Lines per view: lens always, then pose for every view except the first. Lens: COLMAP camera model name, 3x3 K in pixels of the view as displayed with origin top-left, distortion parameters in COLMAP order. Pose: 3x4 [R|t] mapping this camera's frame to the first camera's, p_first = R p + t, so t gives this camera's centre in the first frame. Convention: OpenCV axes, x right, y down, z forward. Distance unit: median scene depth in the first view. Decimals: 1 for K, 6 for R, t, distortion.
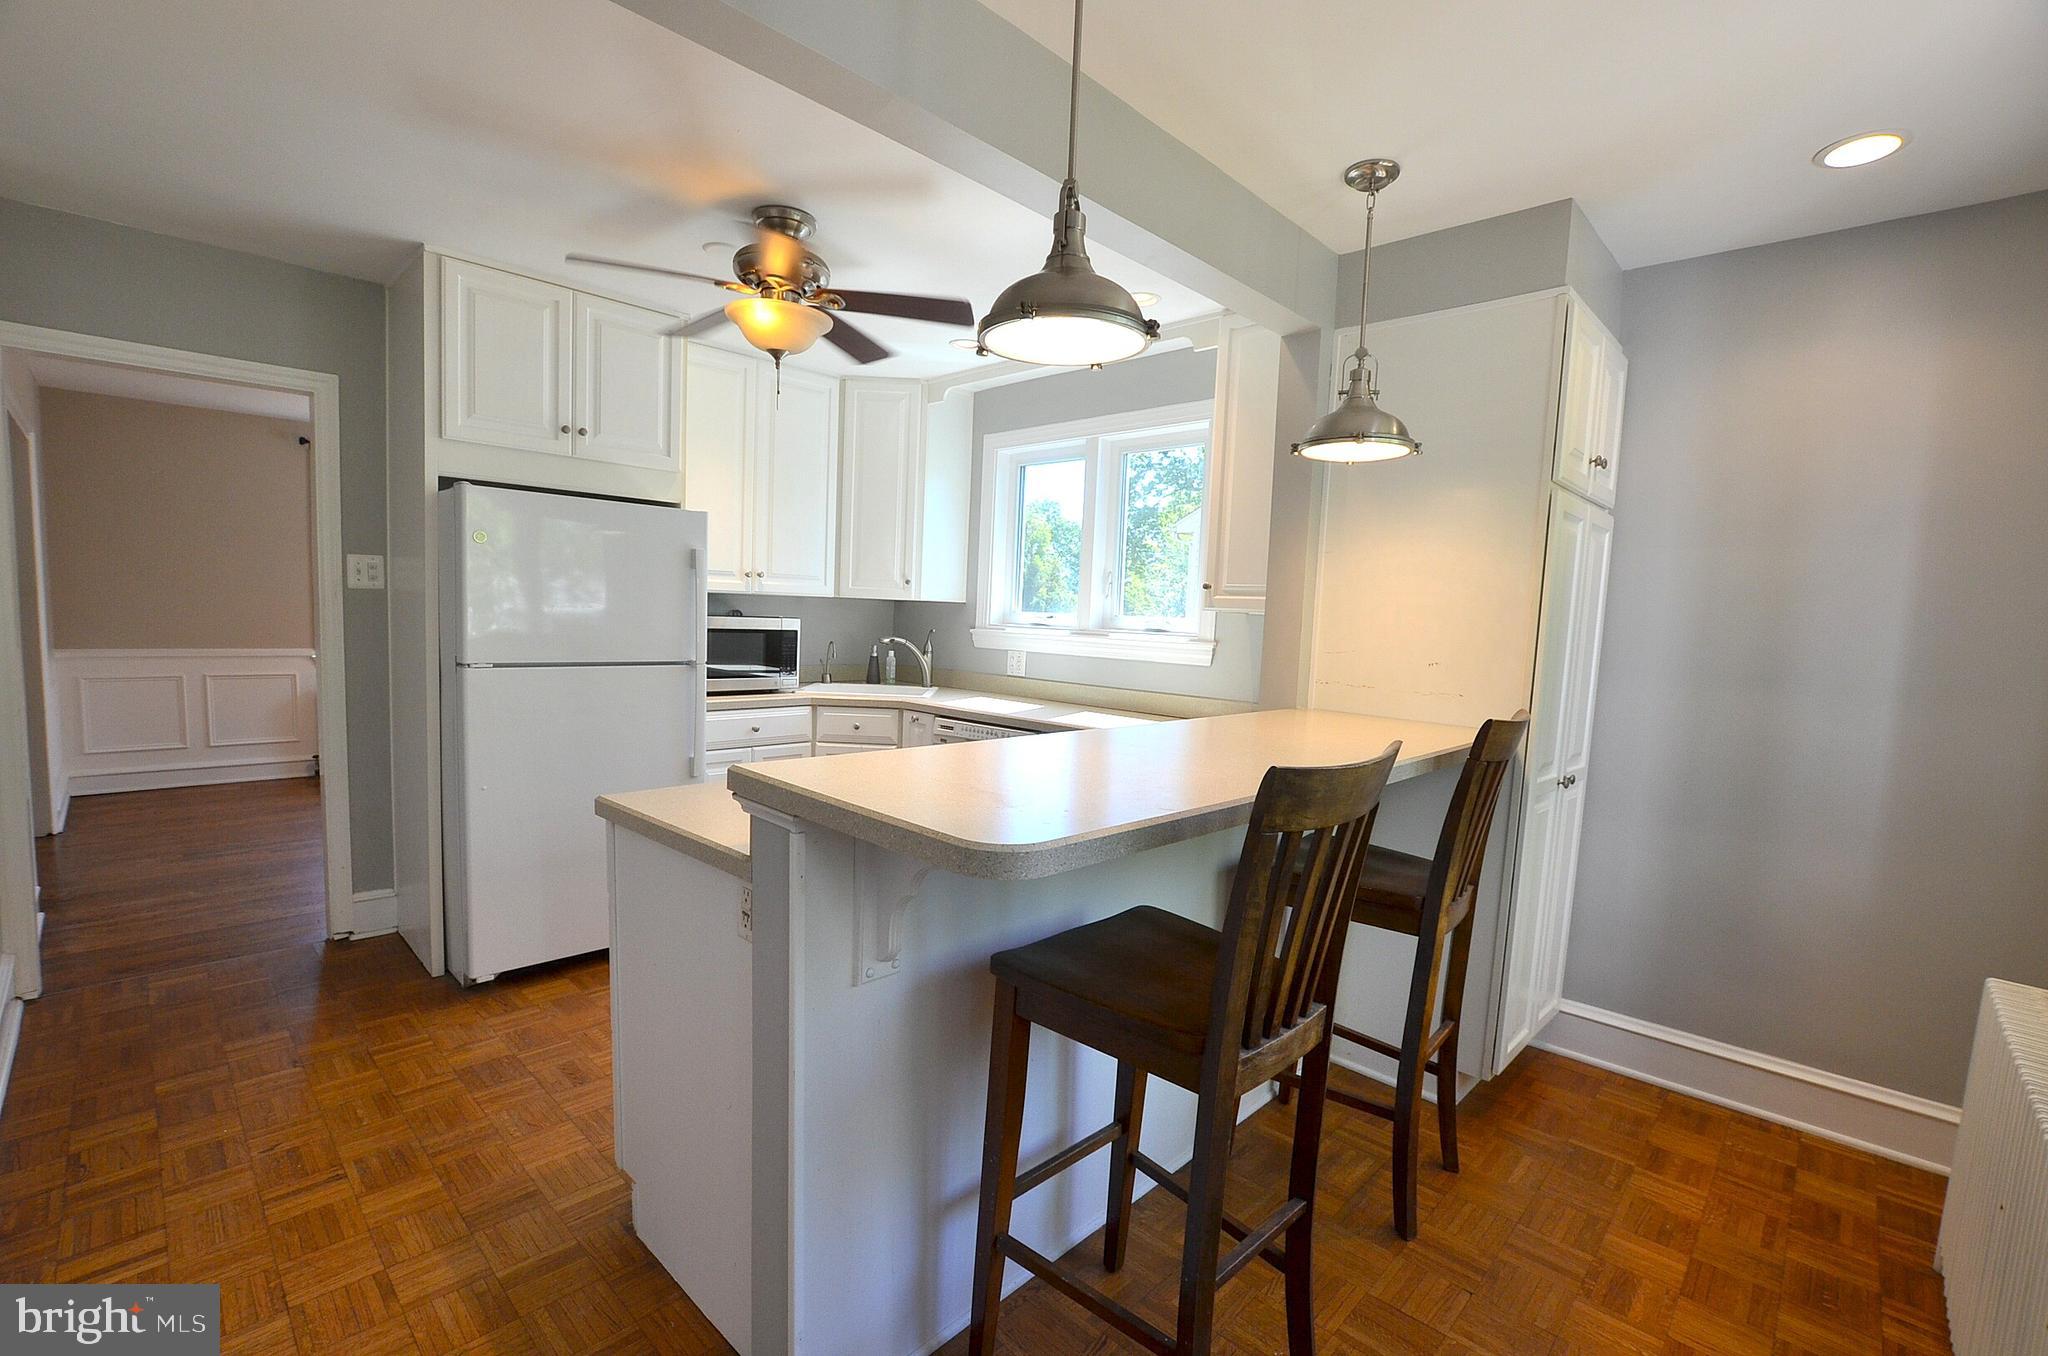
lens RADIAL K [[898.6, 0, 1027.5], [0, 898.6, 694.8], [0, 0, 1]] dist [-0.036681, 0.008803]
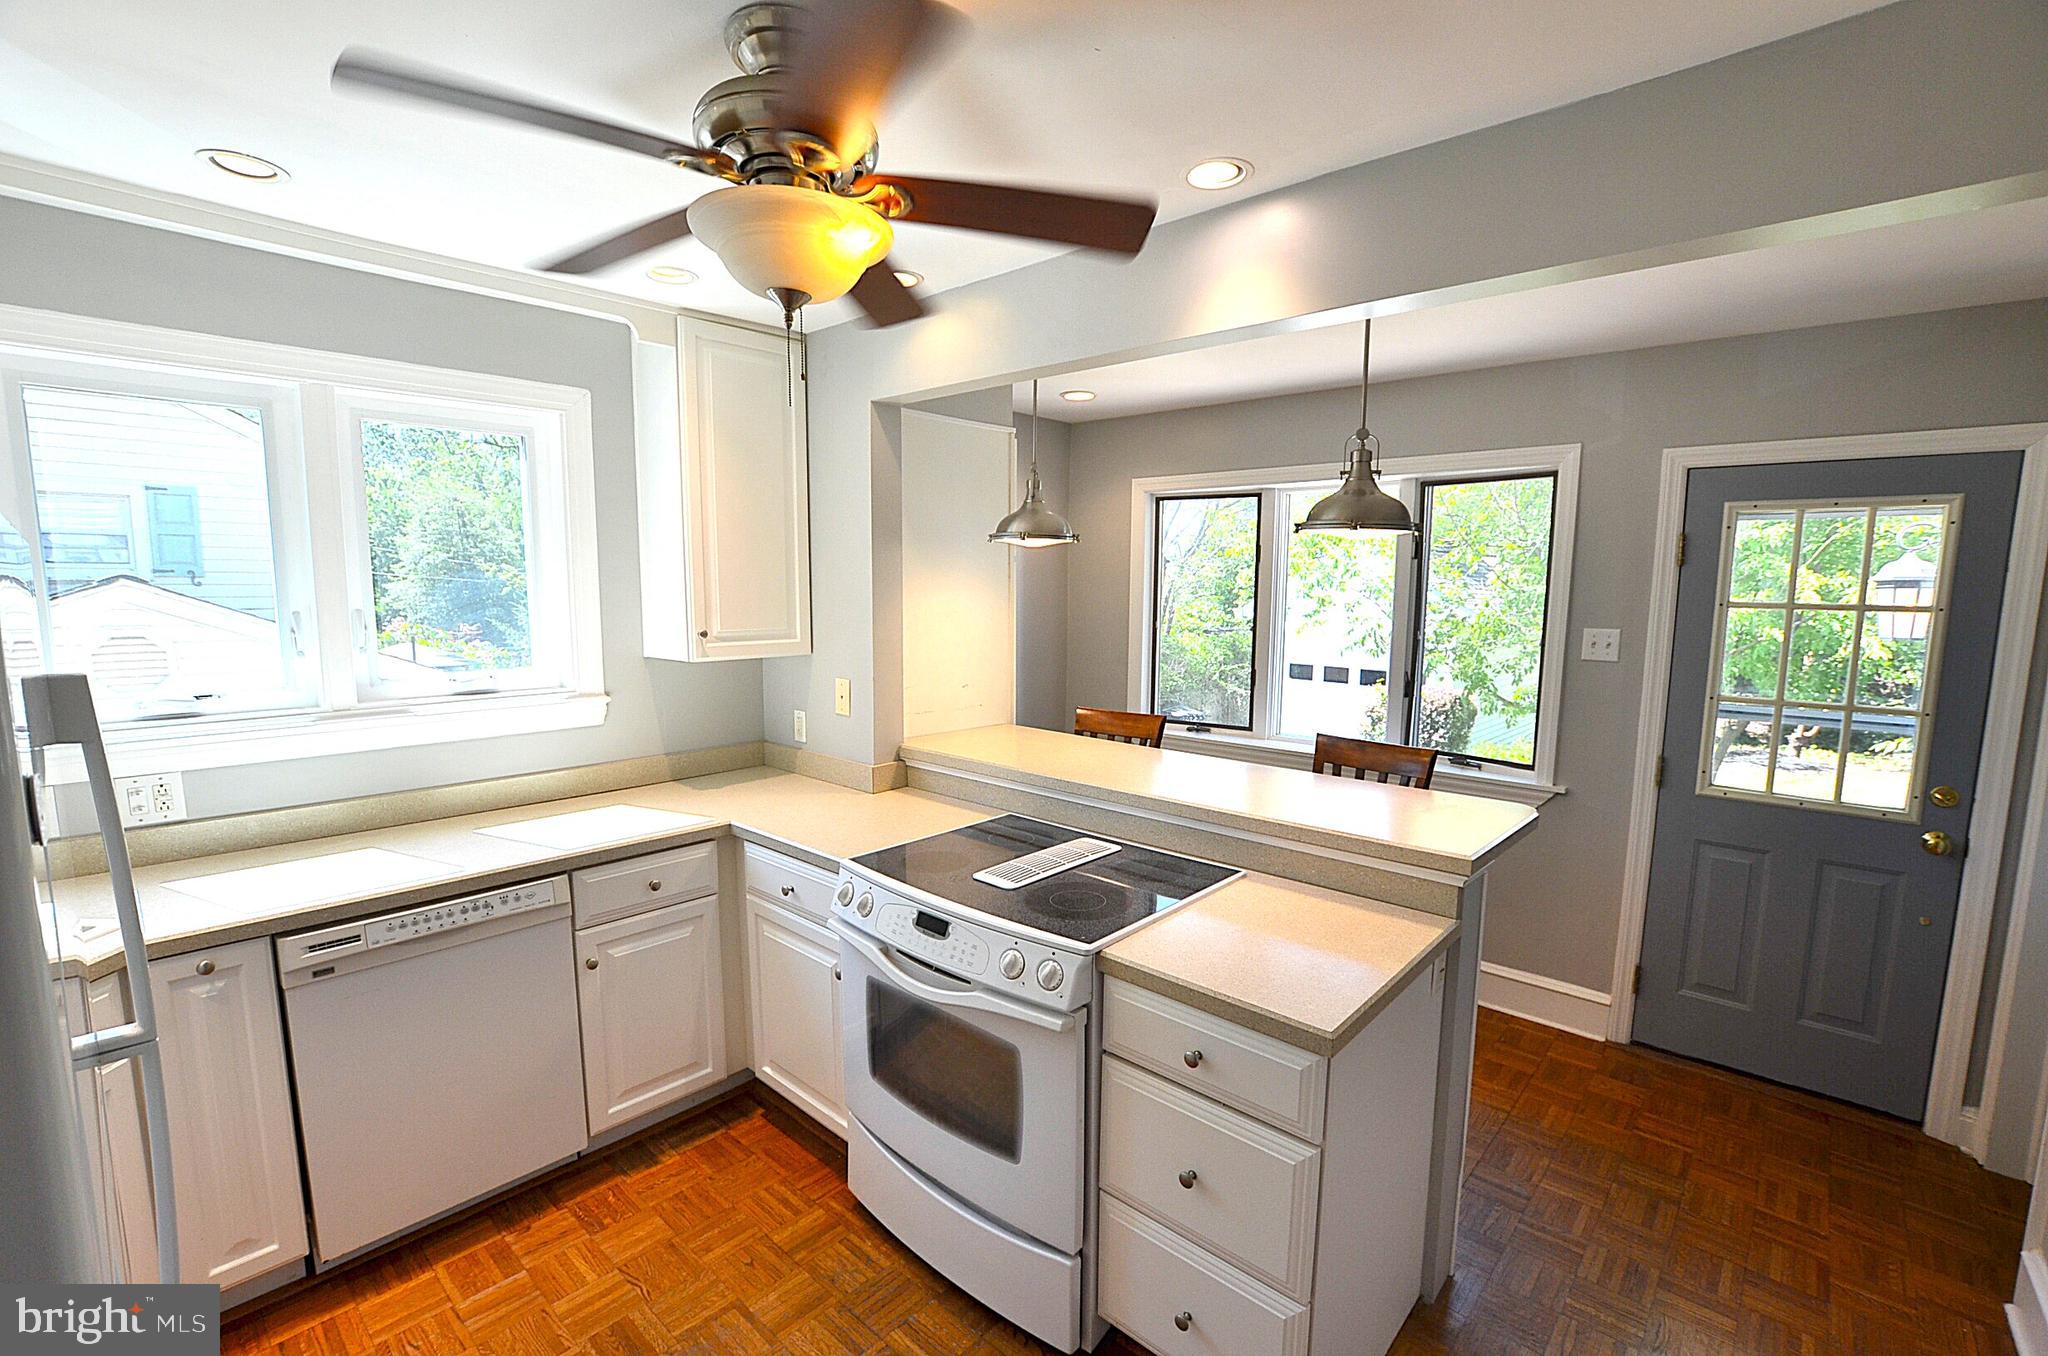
lens RADIAL K [[898.6, 0, 1027.5], [0, 898.6, 694.8], [0, 0, 1]] dist [-0.036681, 0.008803]
pose [[-0.018057, -0.165936, 0.985971, -0.542211], [0.084482, 0.982352, 0.166875, -0.146524], [-0.996261, 0.086310, -0.003720, 0.564040]]
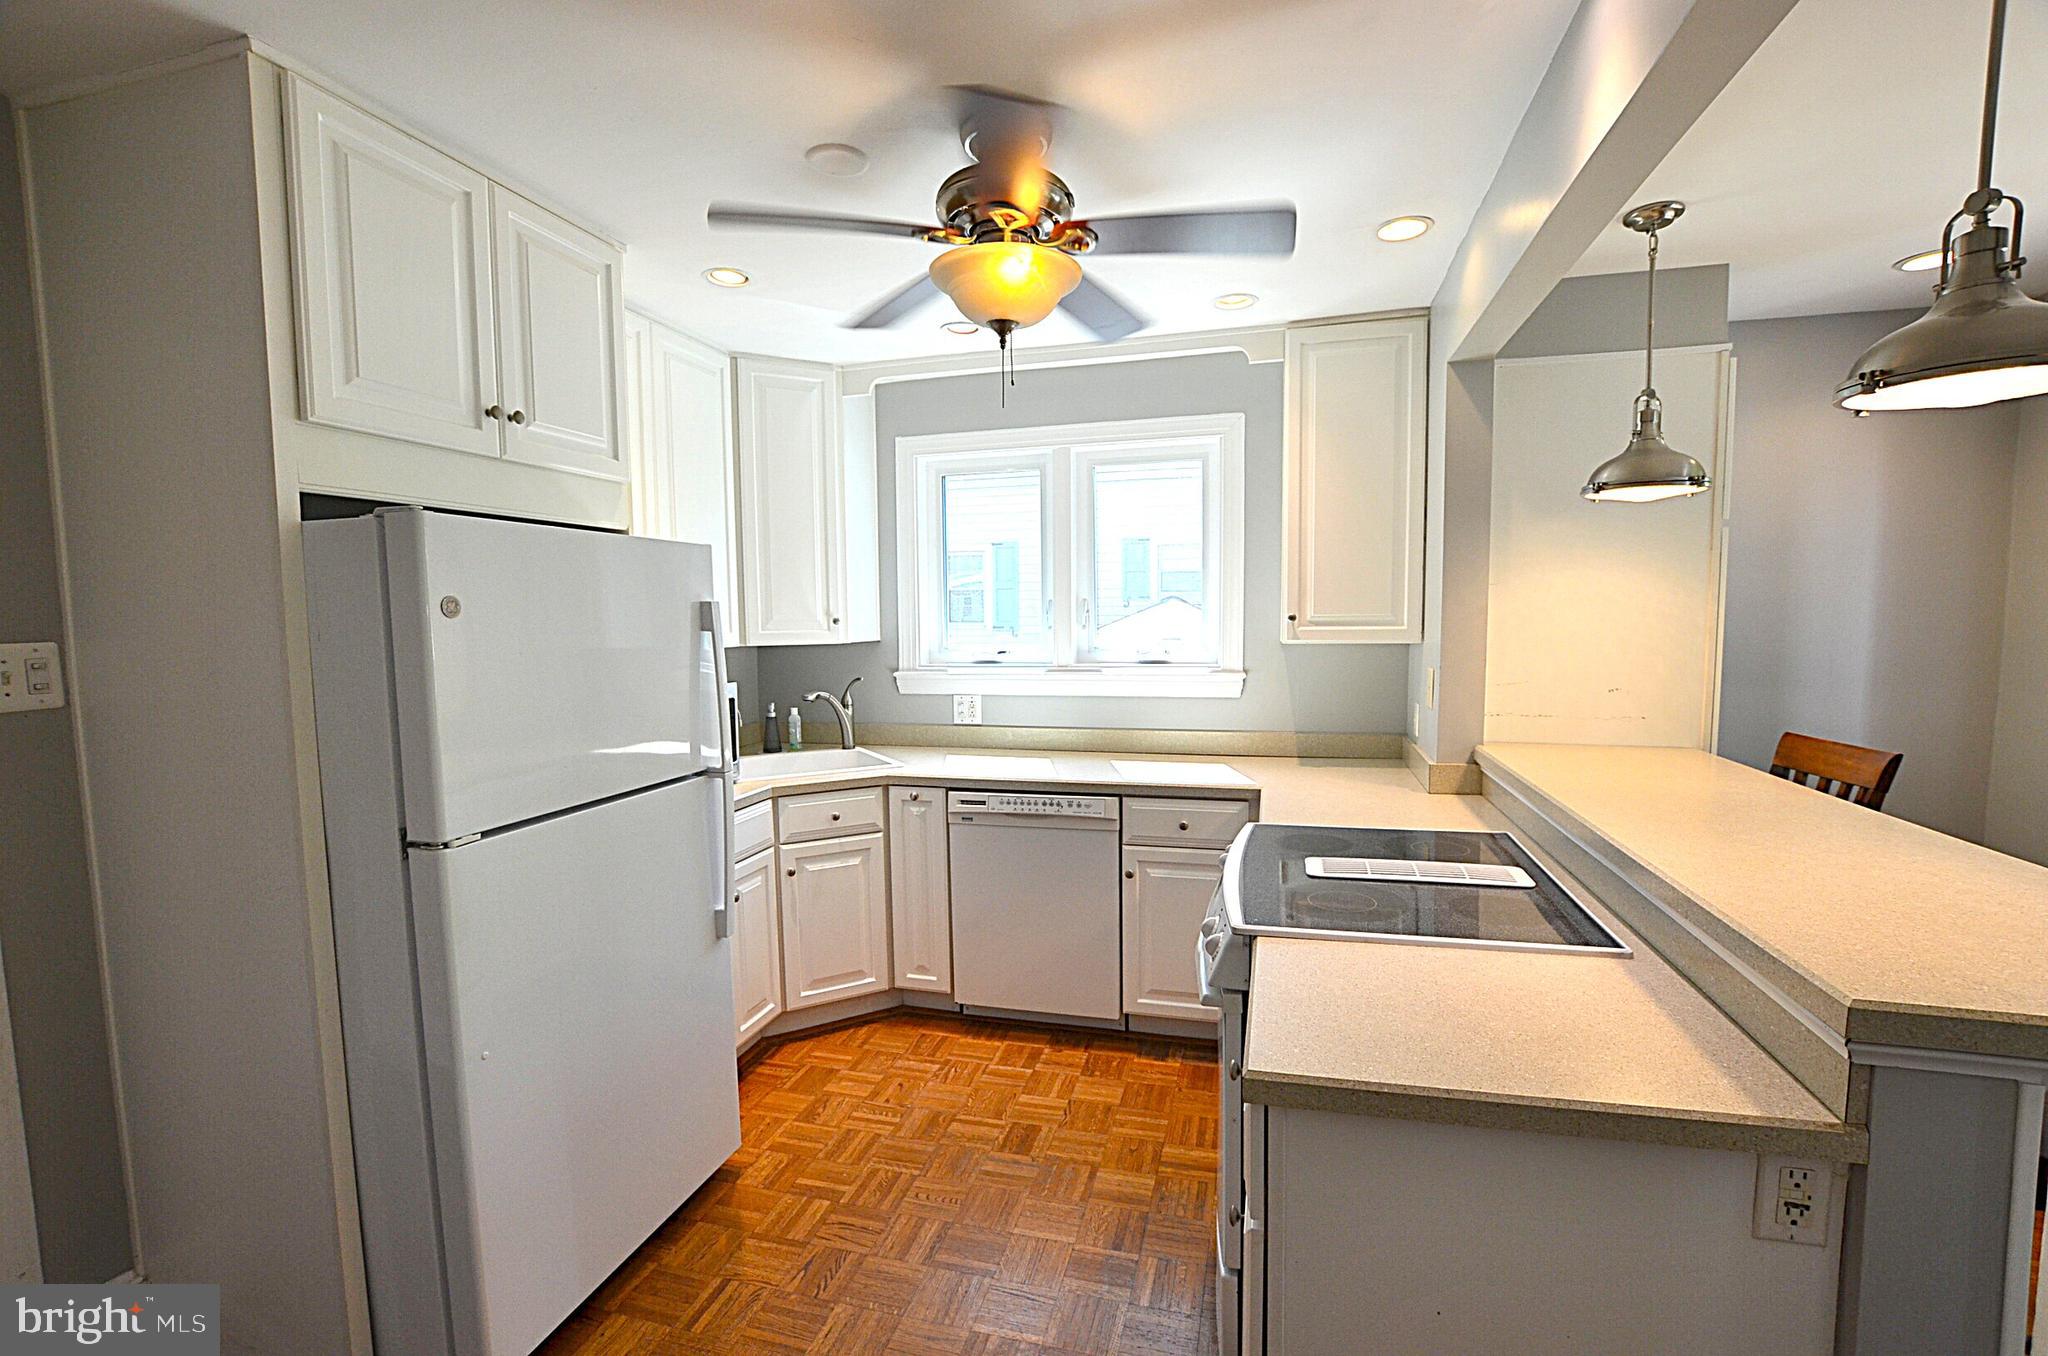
lens RADIAL K [[898.6, 0, 1027.5], [0, 898.6, 694.8], [0, 0, 1]] dist [-0.036681, 0.008803]
pose [[0.877662, -0.094692, 0.469833, -0.397563], [0.091766, 0.995353, 0.029186, -0.075579], [-0.470414, 0.017500, 0.882273, 0.247599]]
